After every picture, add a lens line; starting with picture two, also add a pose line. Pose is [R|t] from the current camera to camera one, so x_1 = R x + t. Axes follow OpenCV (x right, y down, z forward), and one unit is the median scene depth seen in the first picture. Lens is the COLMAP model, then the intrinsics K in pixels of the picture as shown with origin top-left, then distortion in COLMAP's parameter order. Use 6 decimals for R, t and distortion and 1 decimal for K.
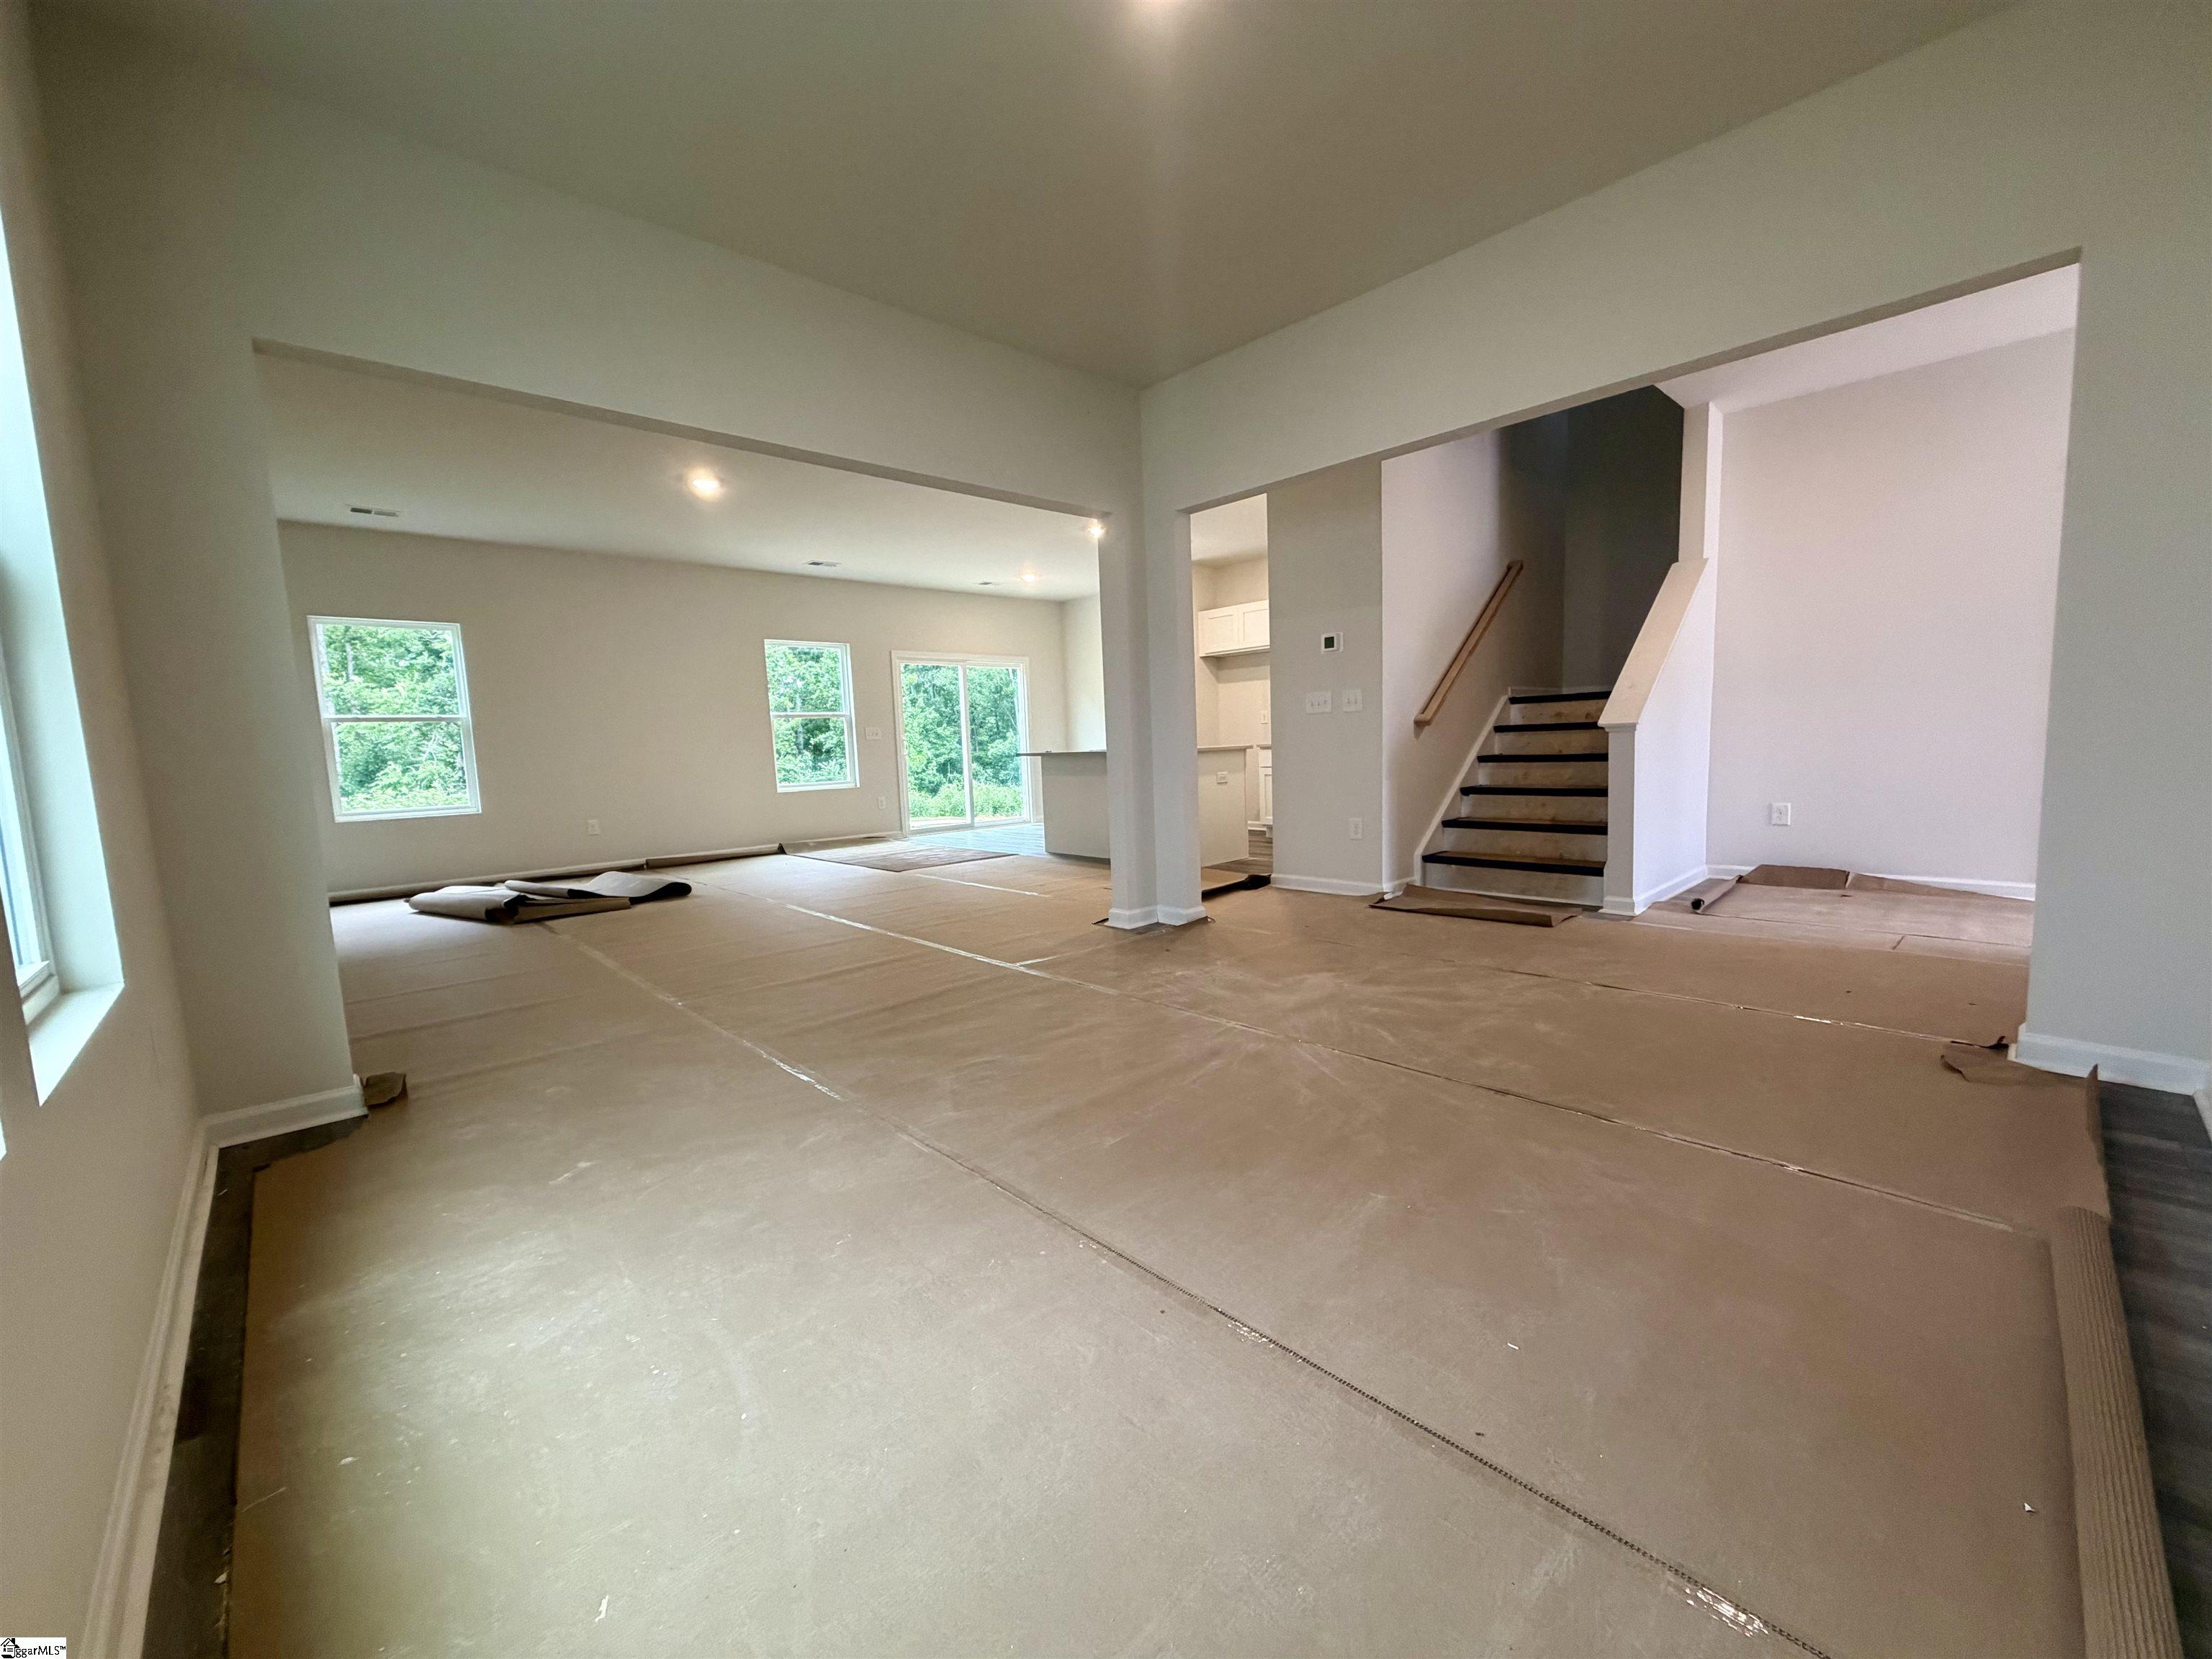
lens RADIAL K [[884.6, 0, 1103.6], [0, 884.6, 825.9], [0, 0, 1]] dist [-0.000507, 0.000505]
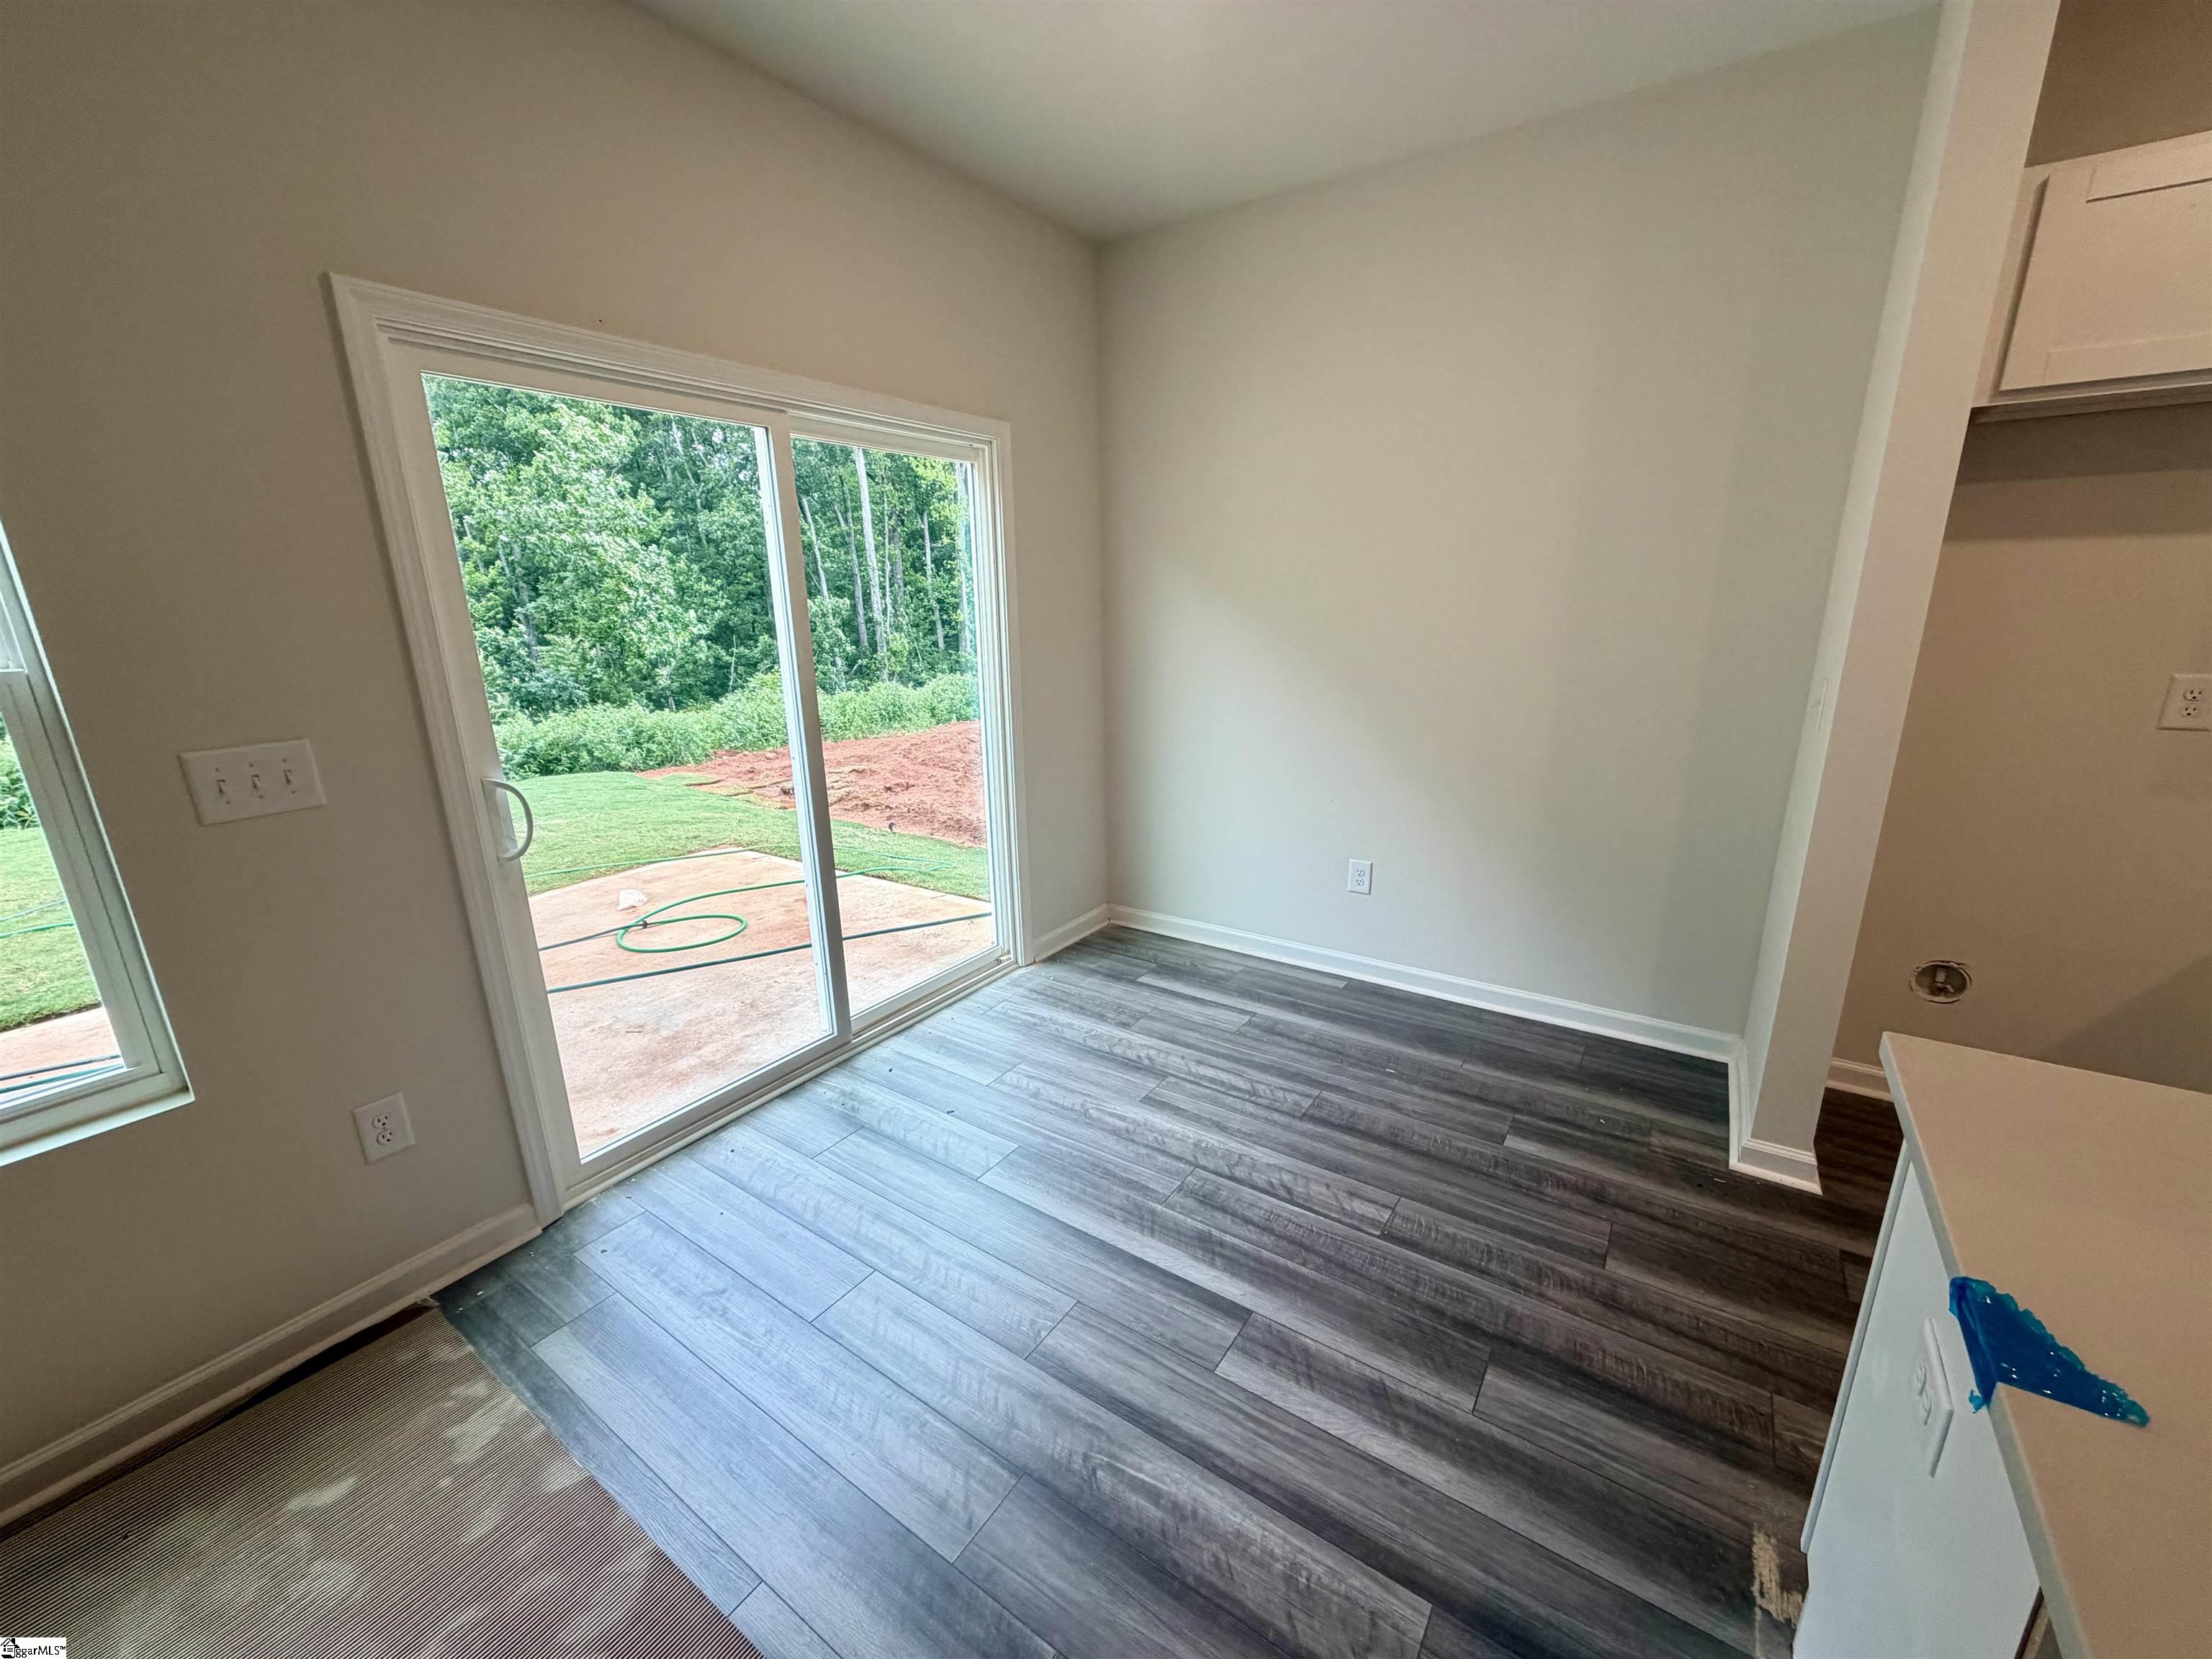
lens RADIAL K [[884.6, 0, 1103.6], [0, 884.6, 825.9], [0, 0, 1]] dist [-0.000507, 0.000505]
pose [[0.976065, -0.036355, 0.214418, -0.135748], [0.002479, 0.987724, 0.156187, -0.120063], [-0.217464, -0.151917, 0.964174, 0.793544]]
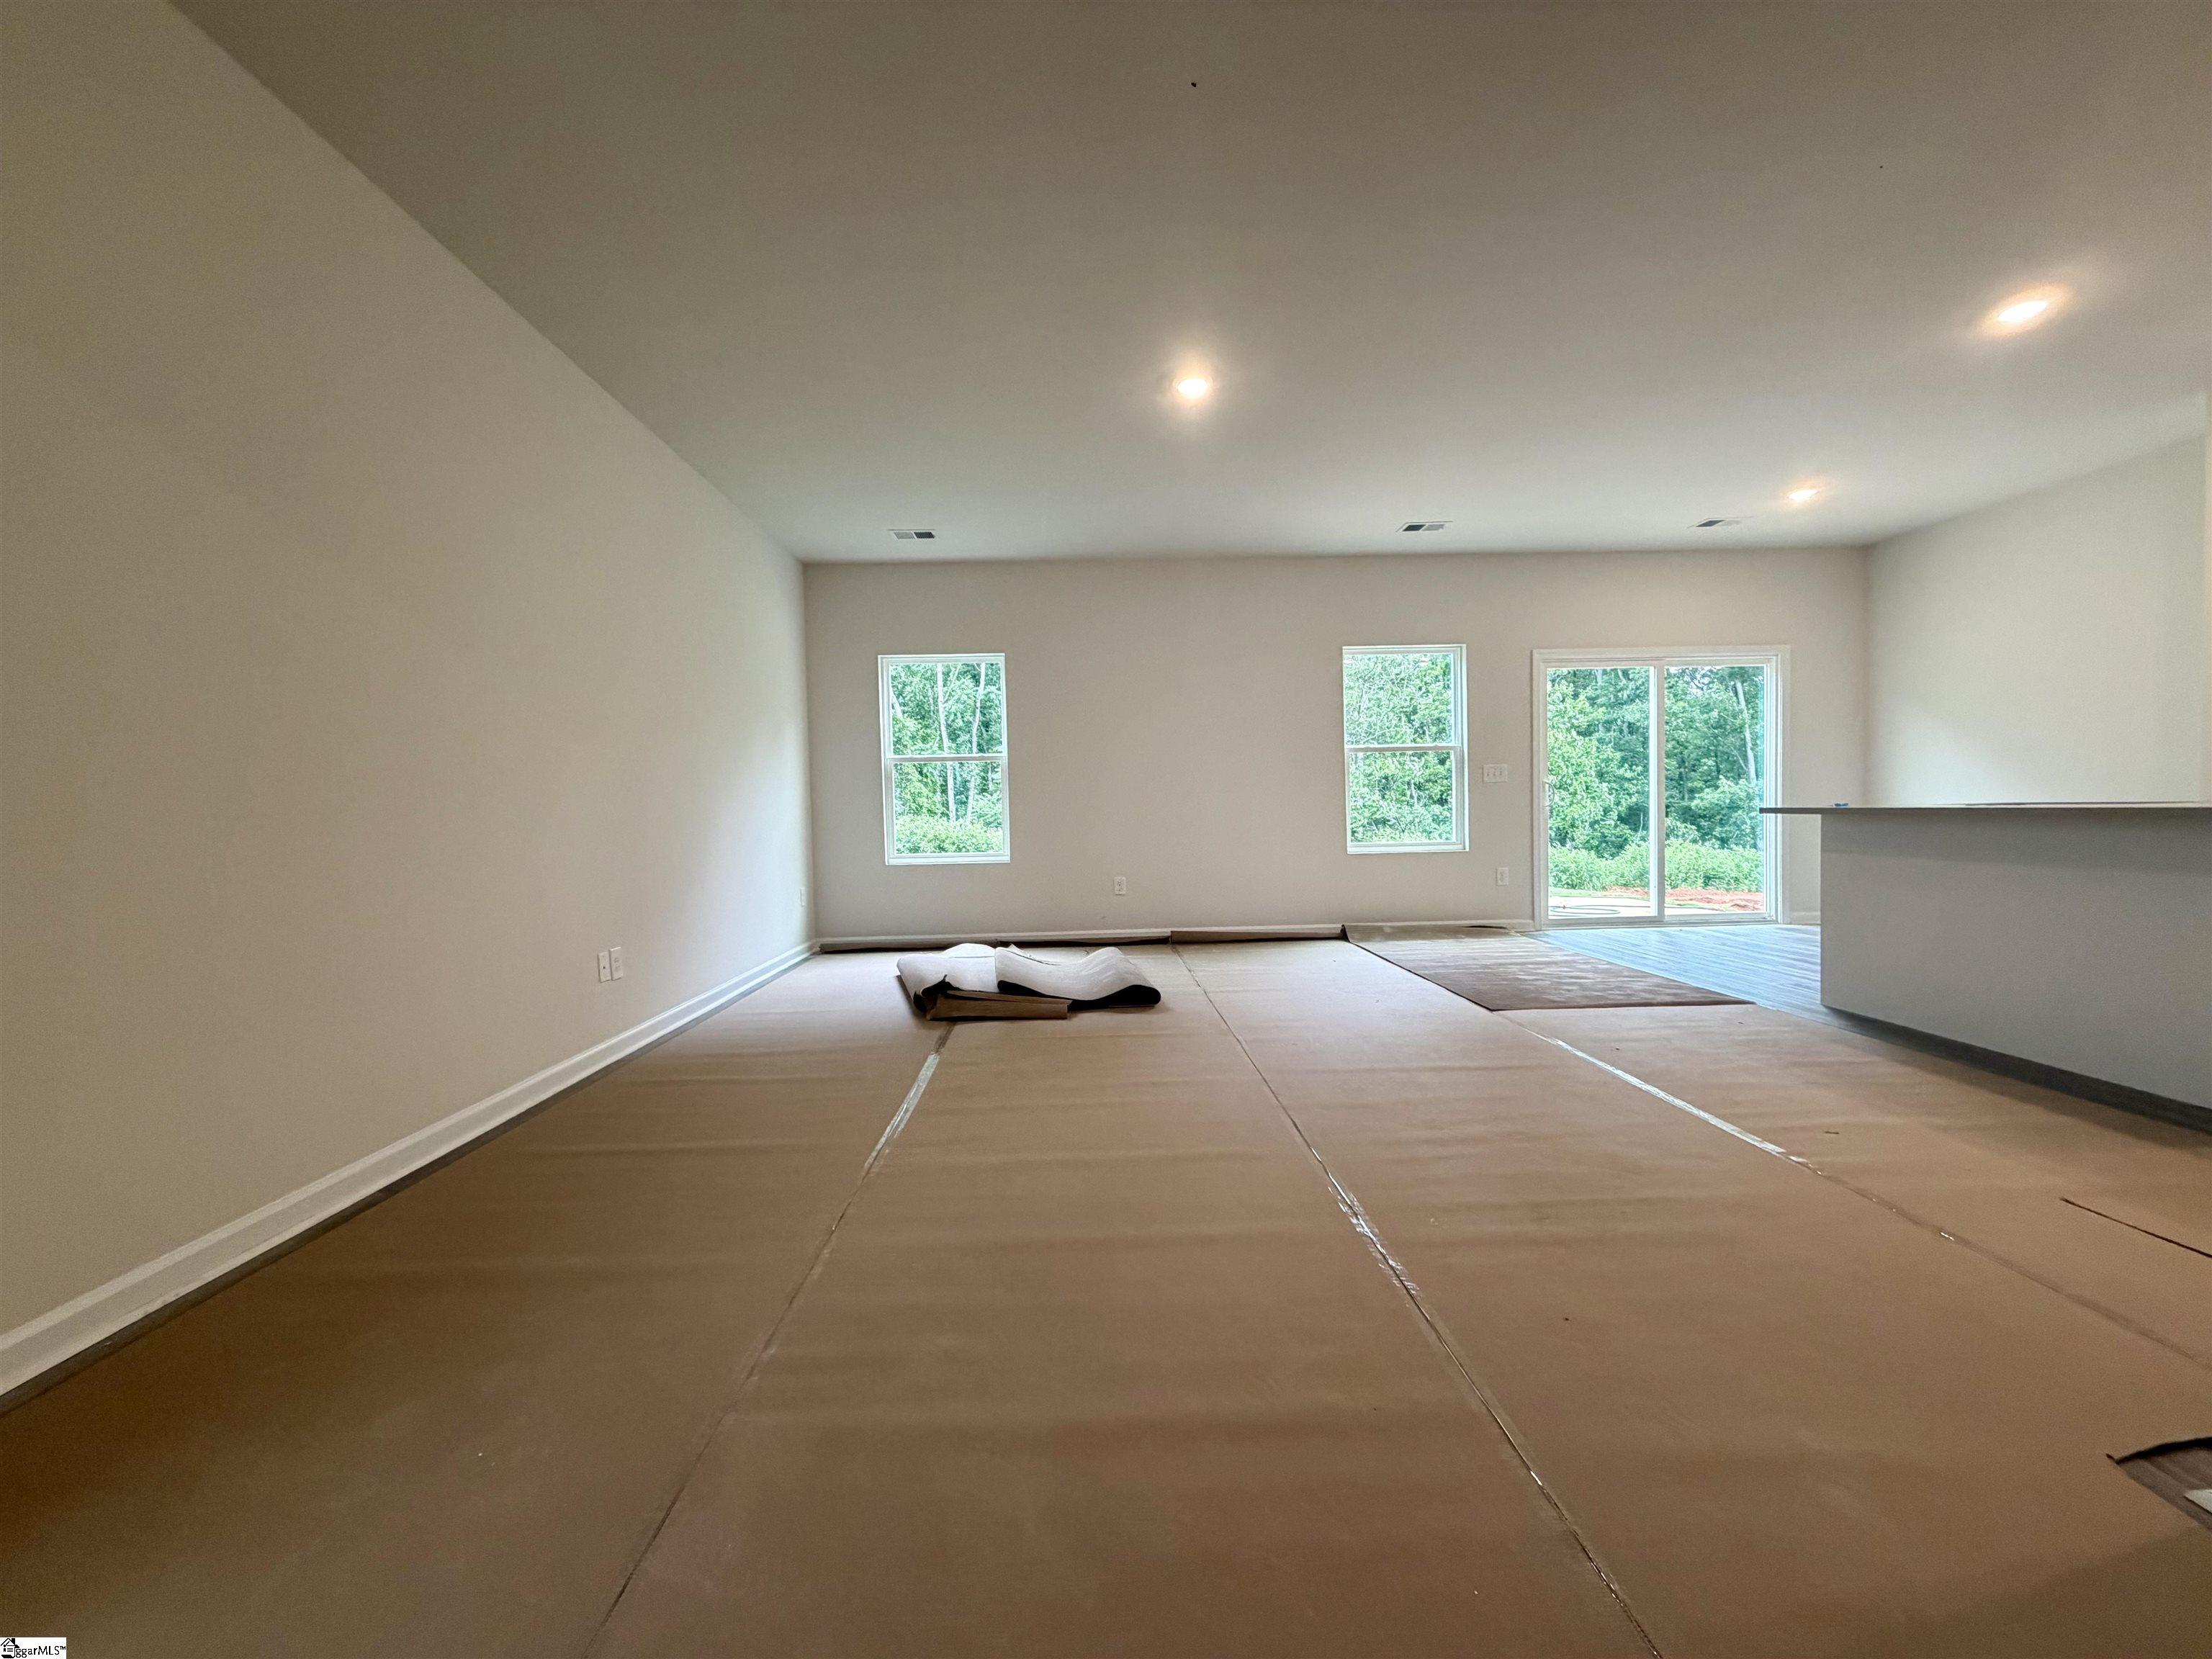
lens RADIAL K [[884.6, 0, 1103.6], [0, 884.6, 825.9], [0, 0, 1]] dist [-0.000507, 0.000505]
pose [[0.748887, 0.034607, -0.661793, -0.036195], [-0.068501, 0.997329, -0.025364, -0.027052], [0.659147, 0.064328, 0.749257, 0.306565]]
